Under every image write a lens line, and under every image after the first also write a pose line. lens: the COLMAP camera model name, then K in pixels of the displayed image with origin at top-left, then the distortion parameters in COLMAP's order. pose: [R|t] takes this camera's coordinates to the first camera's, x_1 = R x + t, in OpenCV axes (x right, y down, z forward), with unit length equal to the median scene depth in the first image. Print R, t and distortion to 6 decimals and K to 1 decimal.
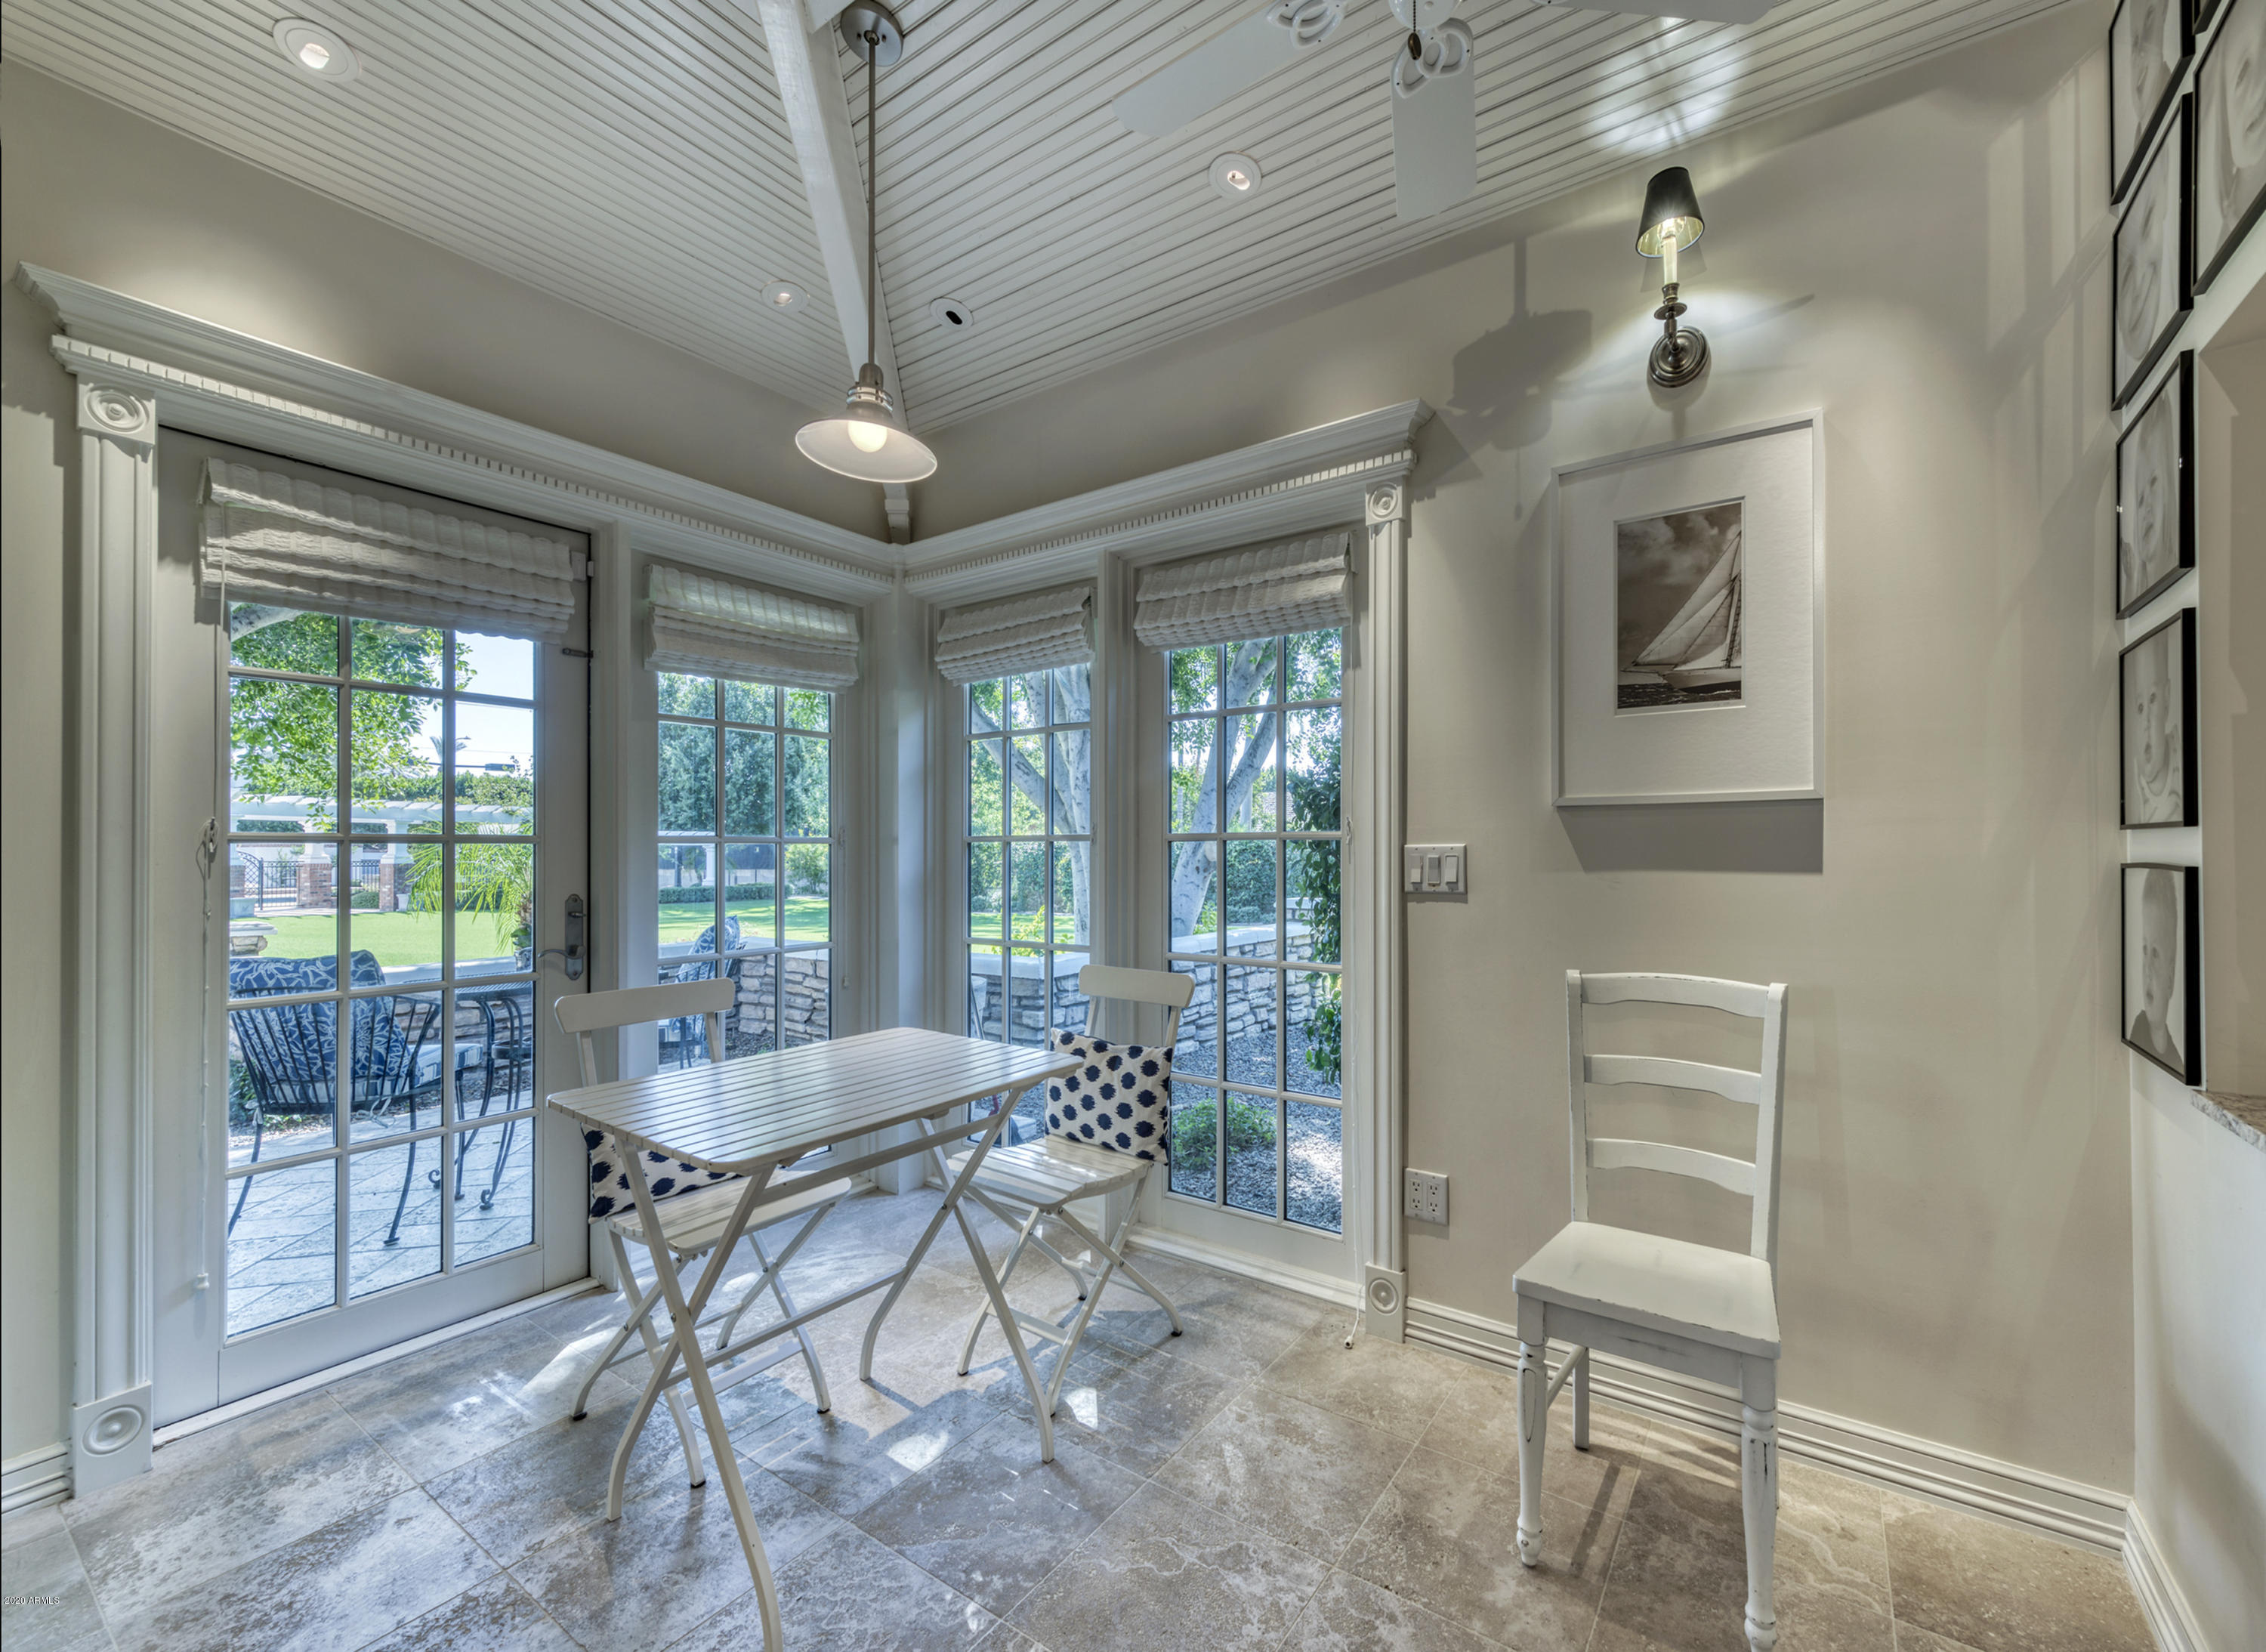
lens RADIAL K [[957.7, 0, 1133.0], [0, 957.7, 826.0], [0, 0, 1]] dist [0.000003, 0.000043]
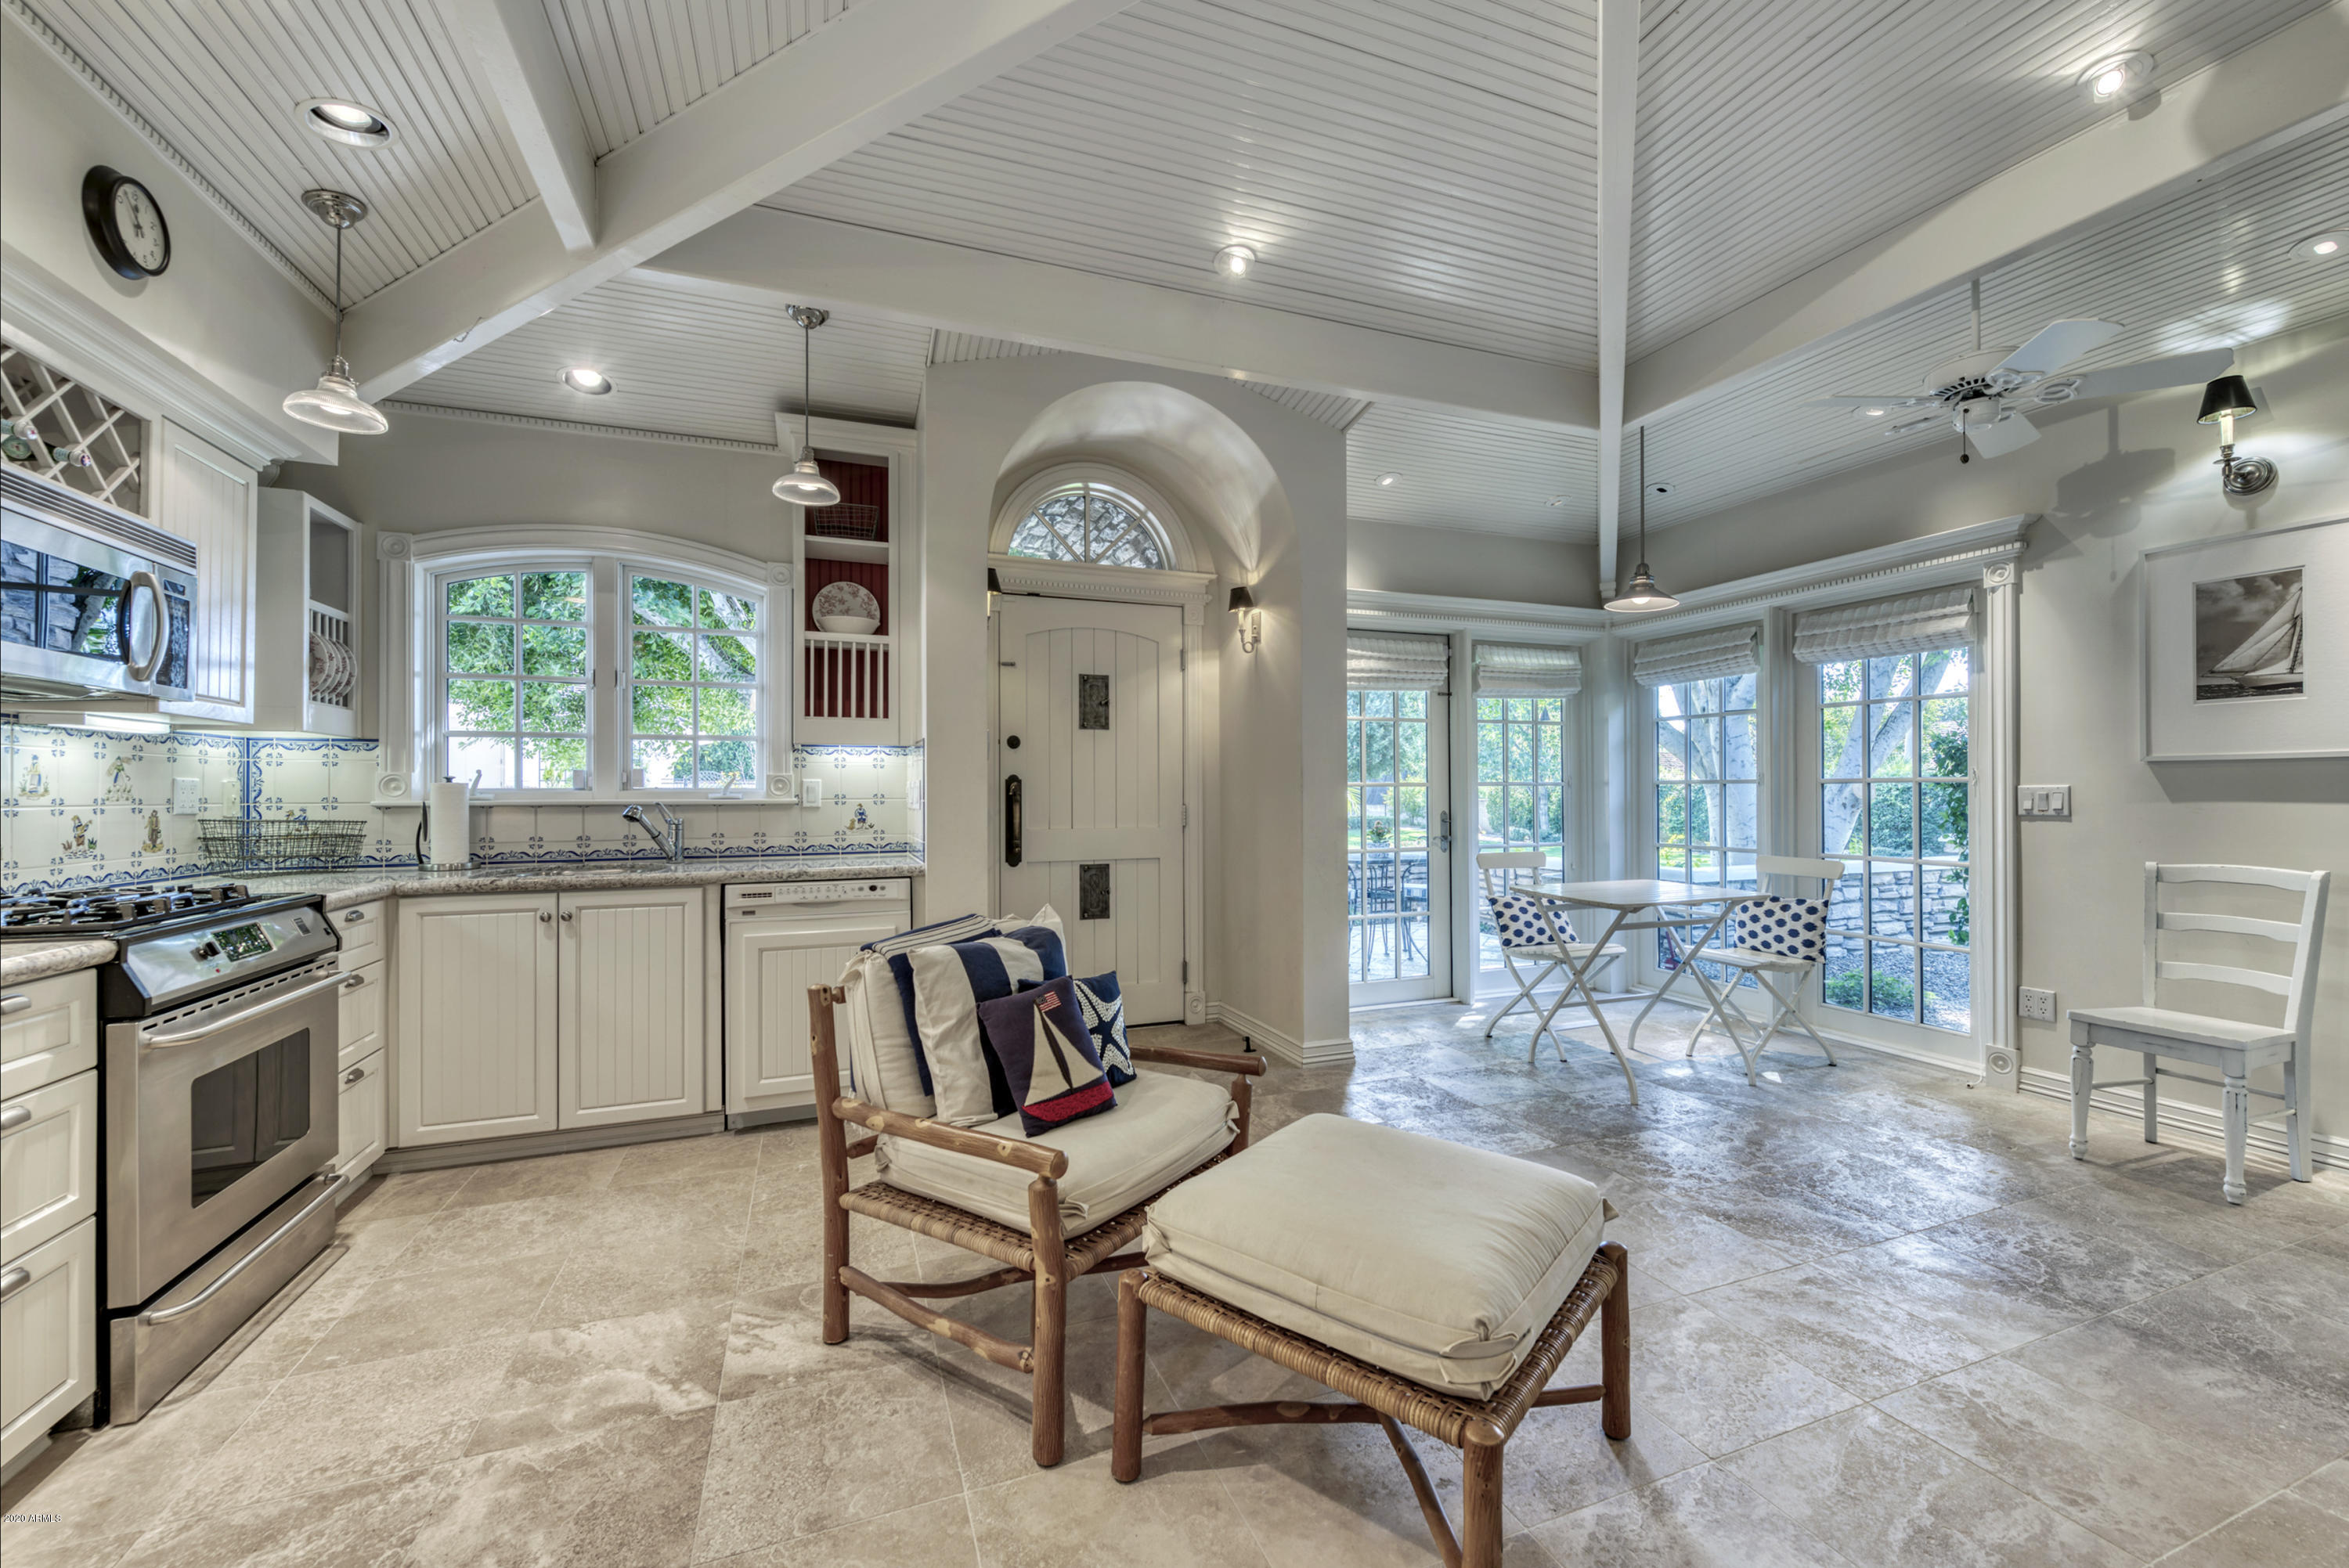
lens RADIAL K [[760.0, 0, 1174.5], [0, 760.0, 784.0], [0, 0, 1]] dist [-0.000291, -0.000308]
pose [[0.793564, -0.005821, -0.608459, -0.063678], [0.016219, 0.999801, 0.011588, -0.020910], [0.608270, -0.019064, 0.793501, -0.868438]]
